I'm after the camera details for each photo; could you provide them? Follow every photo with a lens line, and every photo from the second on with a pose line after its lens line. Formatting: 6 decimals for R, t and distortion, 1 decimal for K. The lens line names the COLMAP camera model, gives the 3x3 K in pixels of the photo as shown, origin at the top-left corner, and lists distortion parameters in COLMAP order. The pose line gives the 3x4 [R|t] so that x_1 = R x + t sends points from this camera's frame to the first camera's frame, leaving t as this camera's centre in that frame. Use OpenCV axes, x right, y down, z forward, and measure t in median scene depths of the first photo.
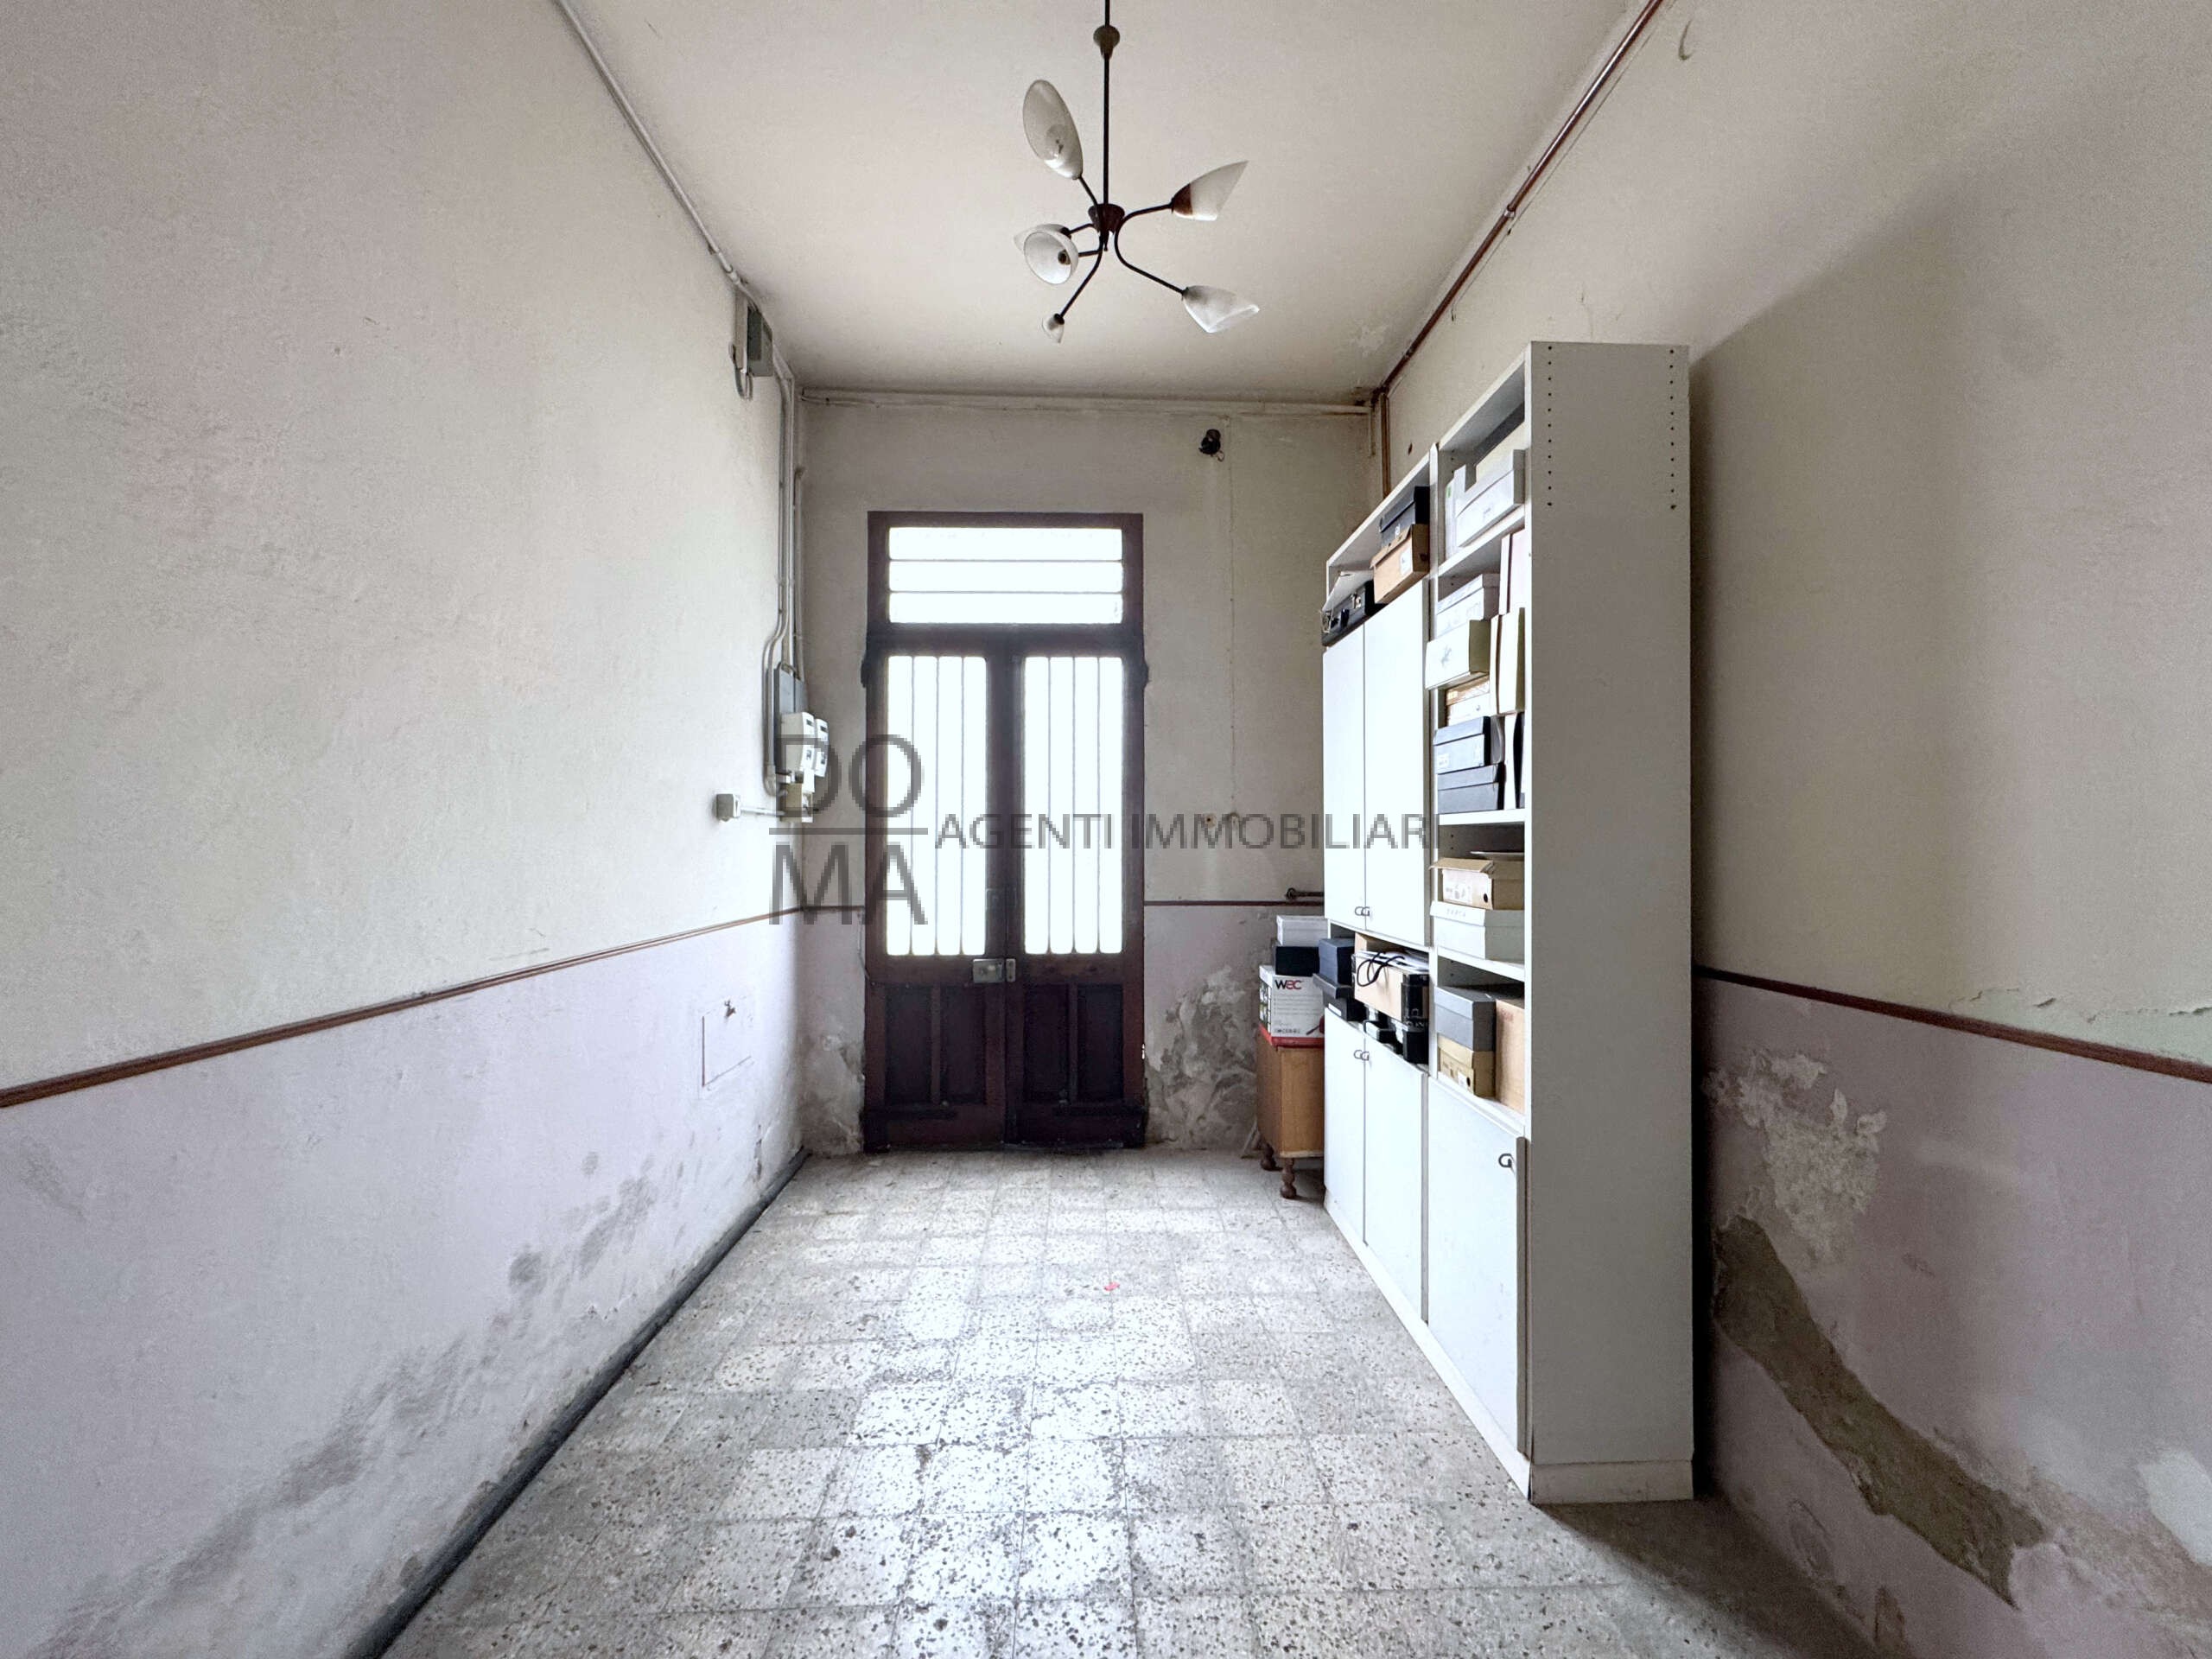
lens RADIAL K [[877.5, 0, 1104.5], [0, 877.5, 834.0], [0, 0, 1]] dist [-0.000852, 0.000258]
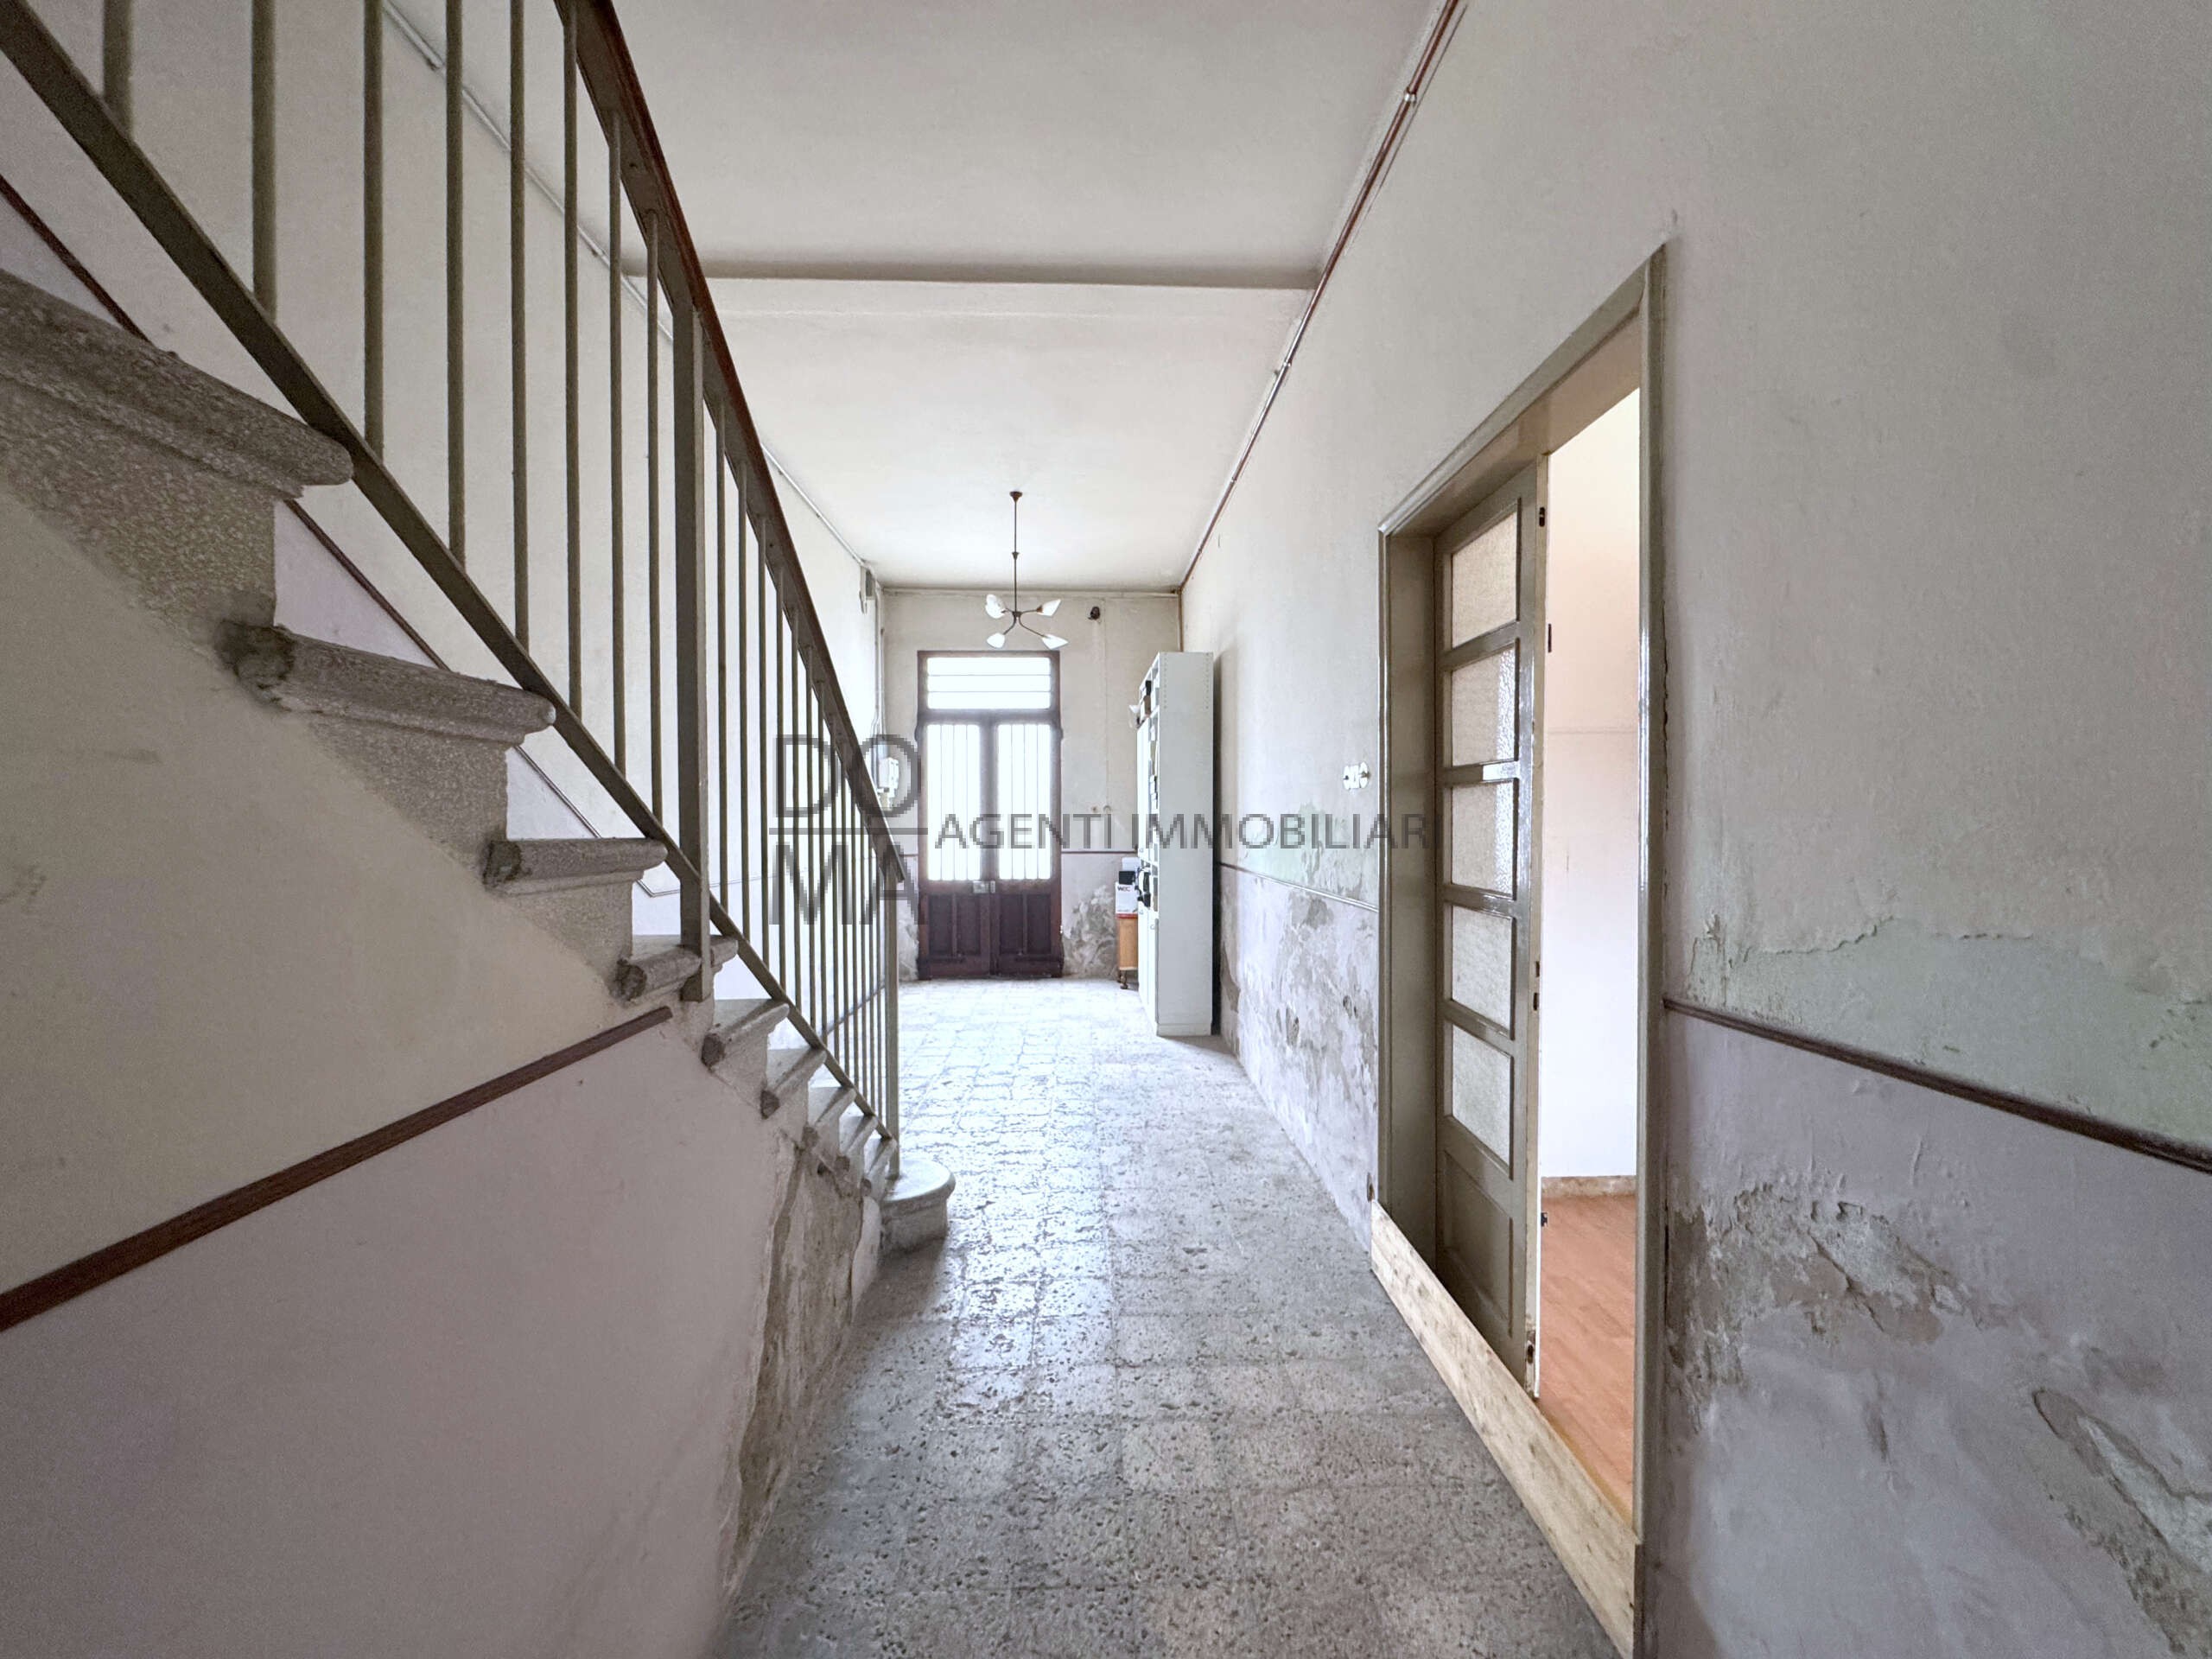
lens RADIAL K [[877.5, 0, 1111.2], [0, 877.5, 830.3], [0, 0, 1]] dist [-0.000852, 0.000258]
pose [[0.999763, -0.004275, 0.021361, 0.113527], [0.003845, 0.999790, 0.020138, -0.009923], [-0.021442, -0.020051, 0.999569, -0.937402]]
